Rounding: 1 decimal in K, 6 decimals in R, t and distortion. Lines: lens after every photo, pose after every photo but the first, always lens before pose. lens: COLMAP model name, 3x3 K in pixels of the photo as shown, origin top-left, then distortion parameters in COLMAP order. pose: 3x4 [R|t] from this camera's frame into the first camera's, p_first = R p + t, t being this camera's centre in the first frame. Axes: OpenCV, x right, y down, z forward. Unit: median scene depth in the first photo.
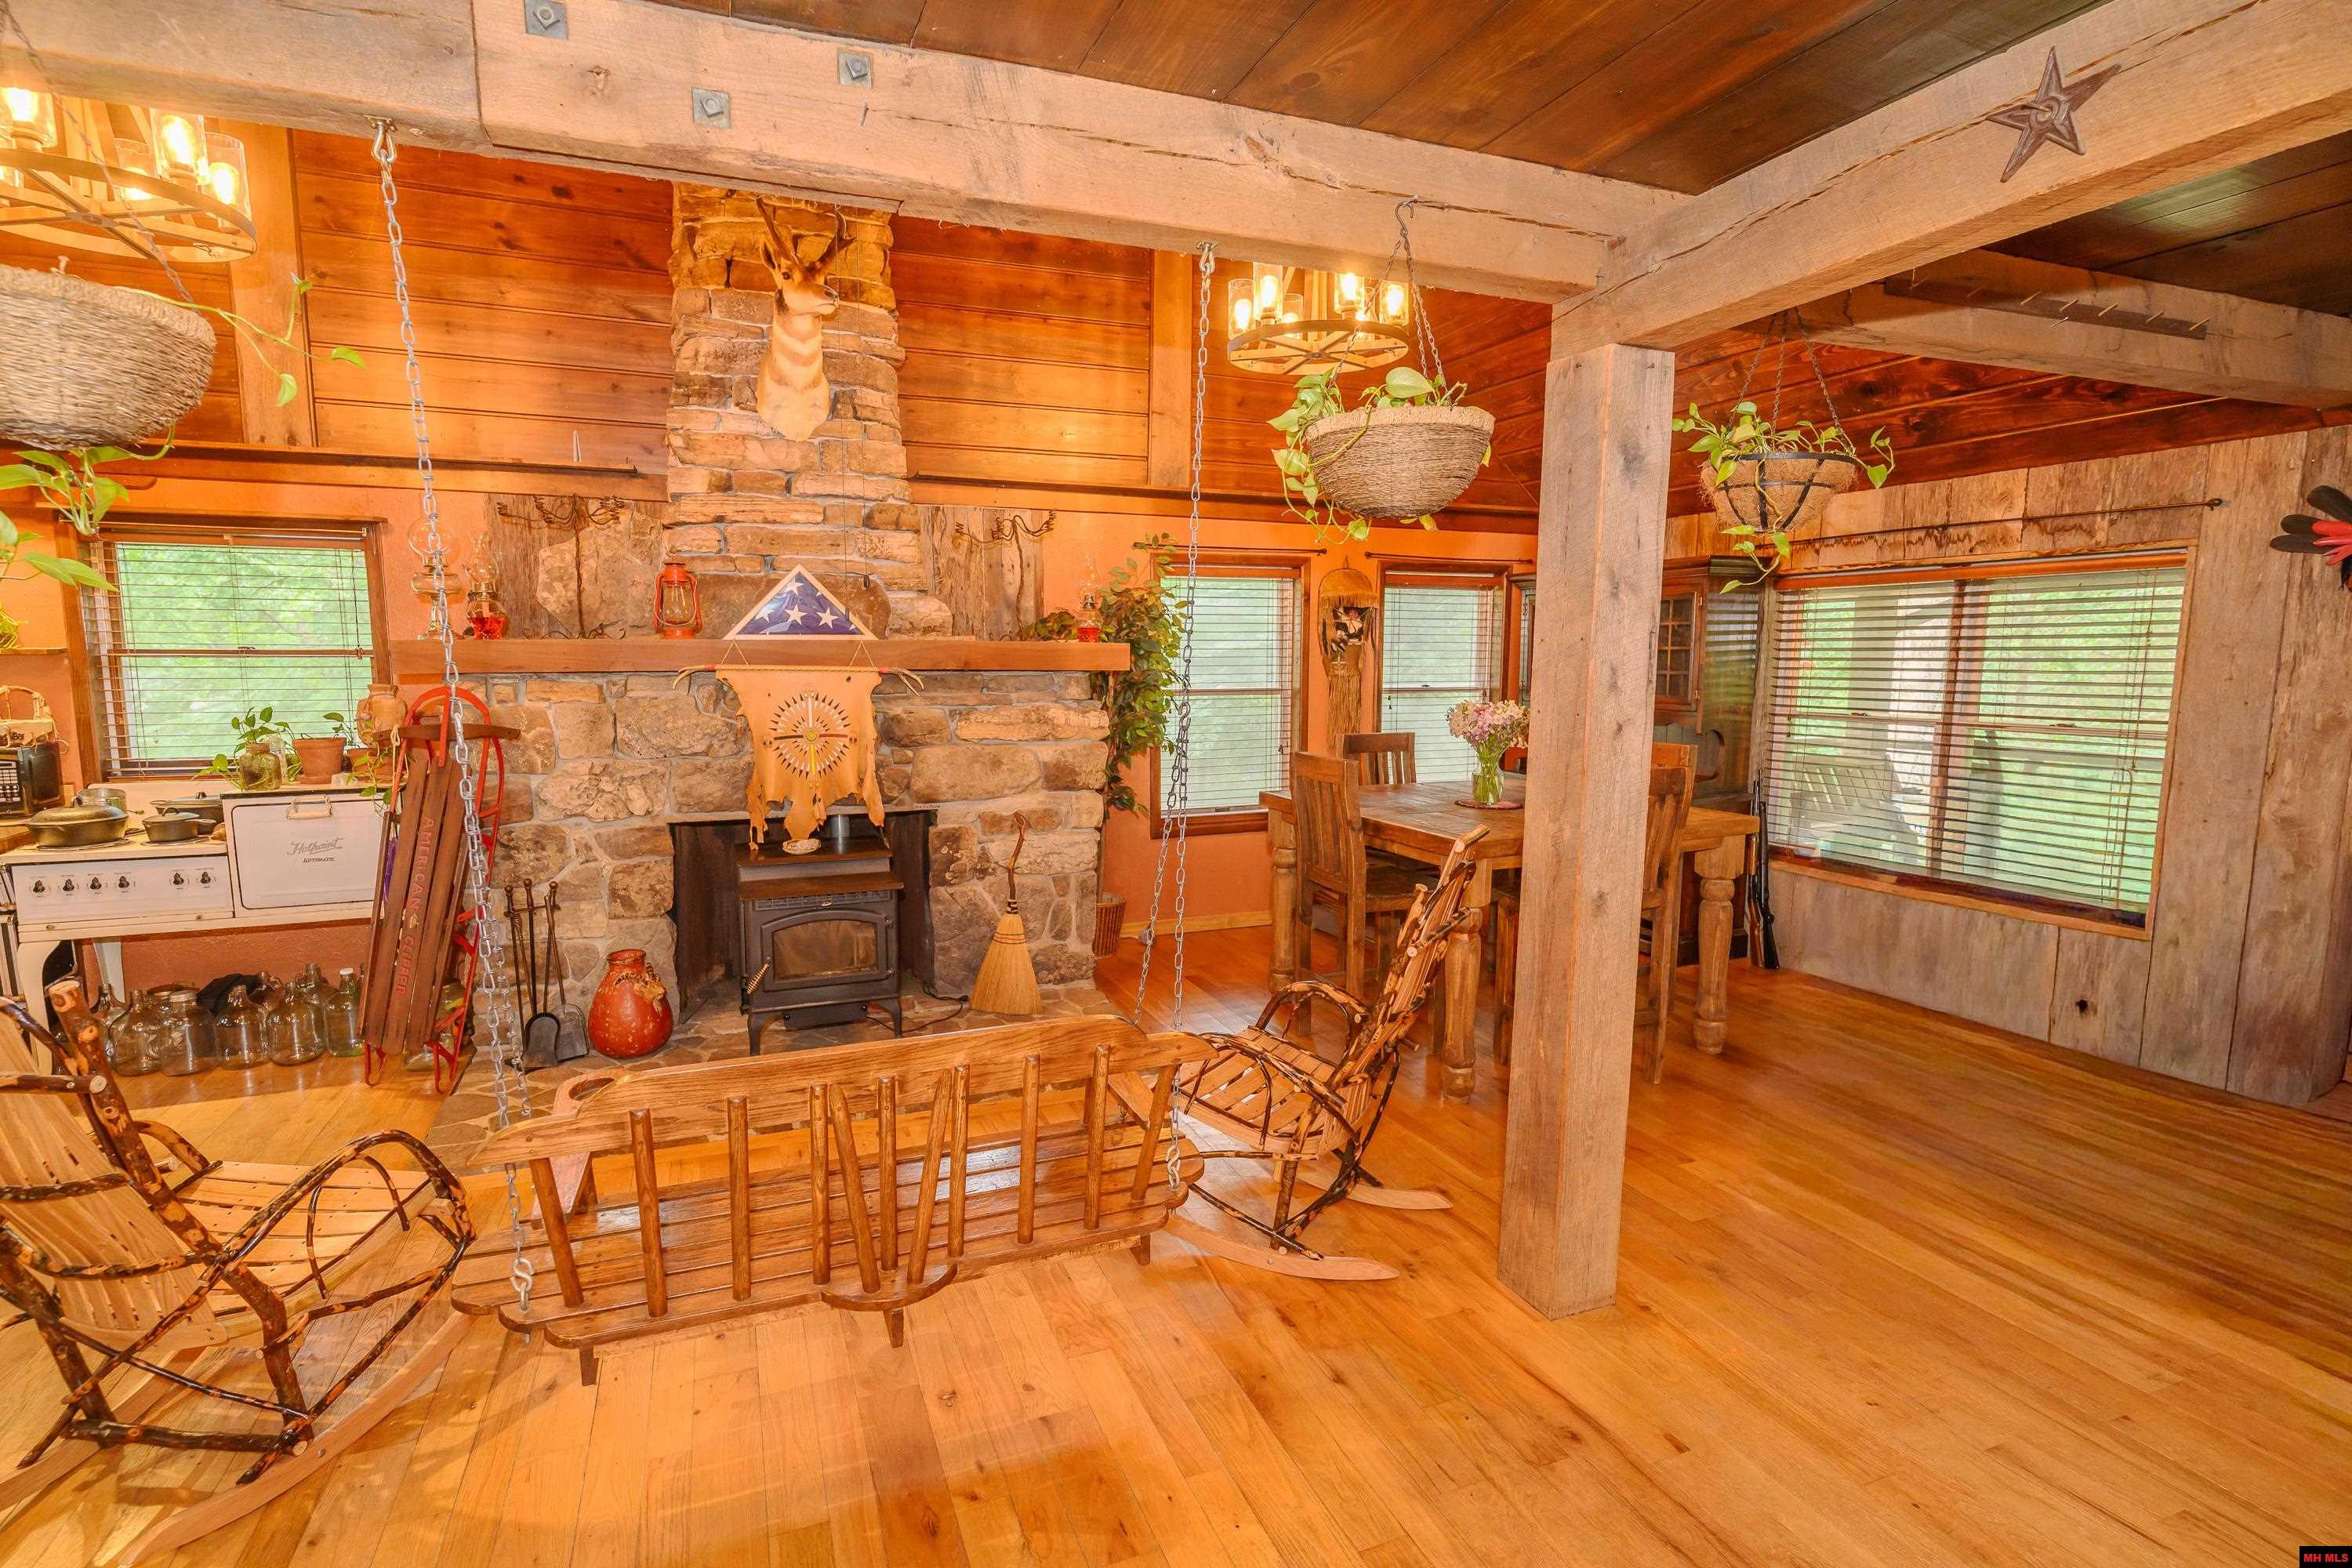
lens RADIAL K [[1122.3, 0, 1147.6], [0, 1122.3, 781.5], [0, 0, 1]] dist [0.004120, 0.000637]
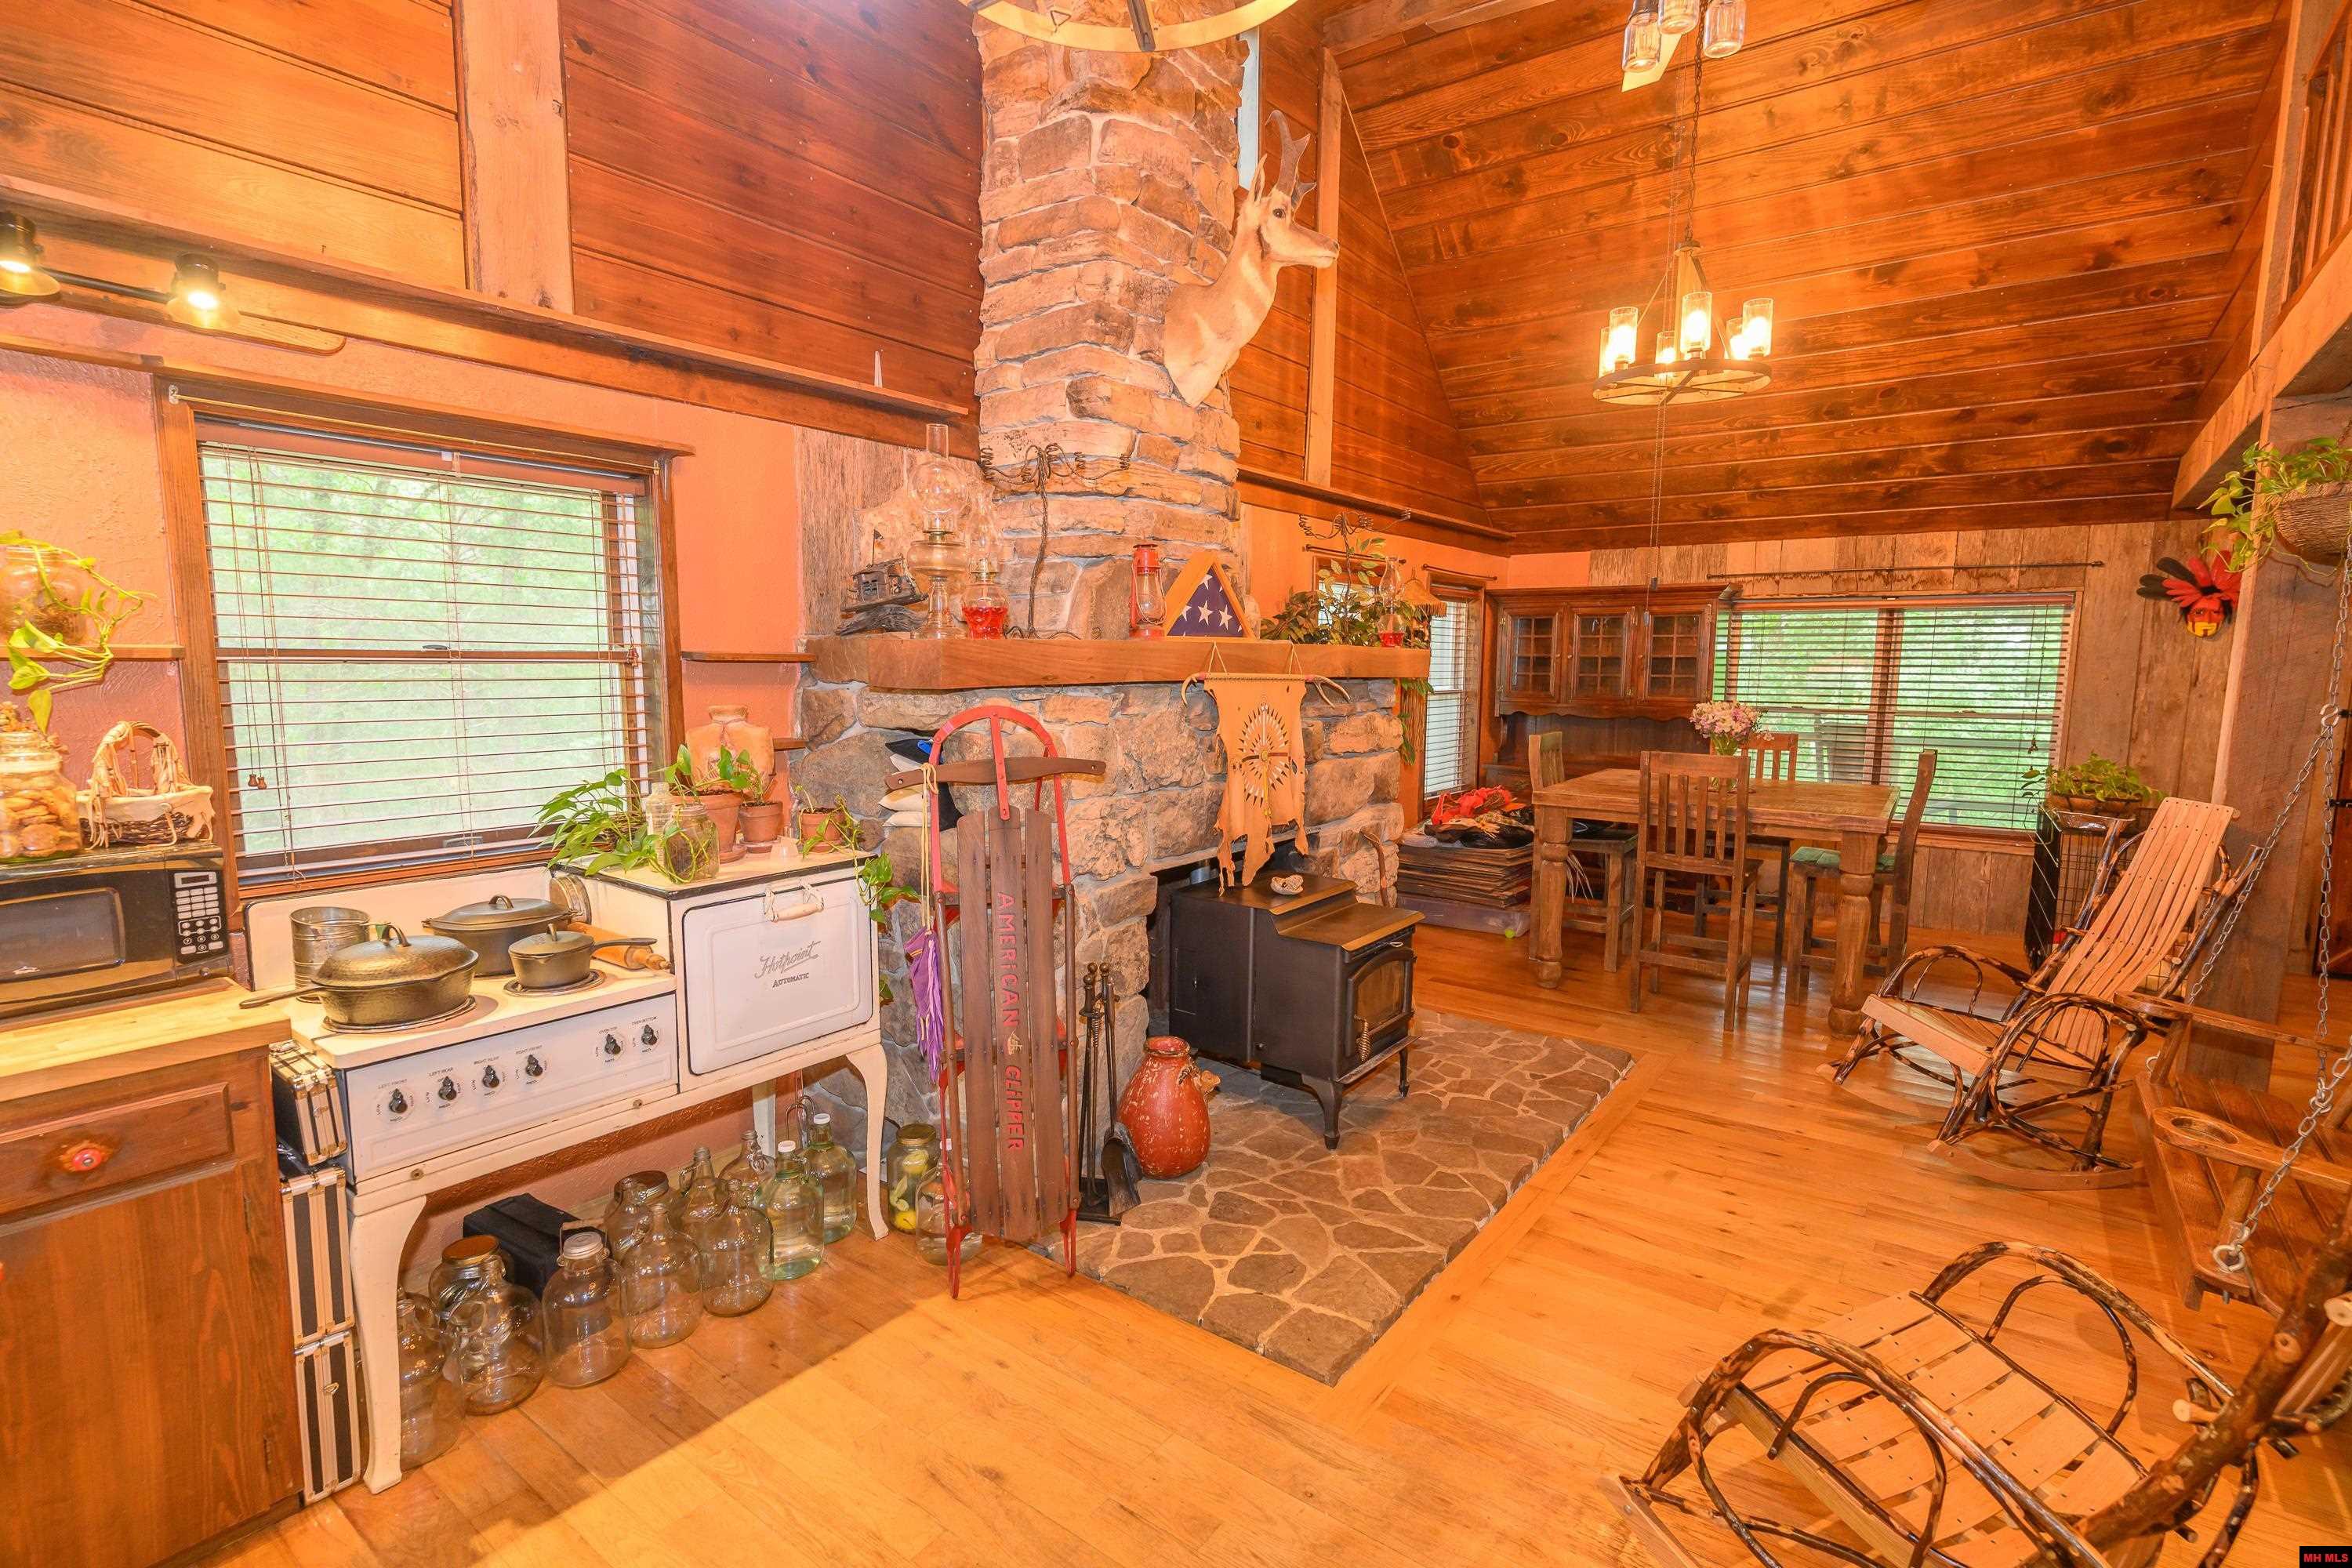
lens RADIAL K [[1116.7, 0, 1168.3], [0, 1116.7, 785.4], [0, 0, 1]] dist [0.003030, 0.001110]
pose [[0.852035, -0.056038, 0.520477, -0.788714], [0.055012, 0.998334, 0.017432, -0.036311], [-0.520587, 0.013779, 0.853698, 0.306280]]
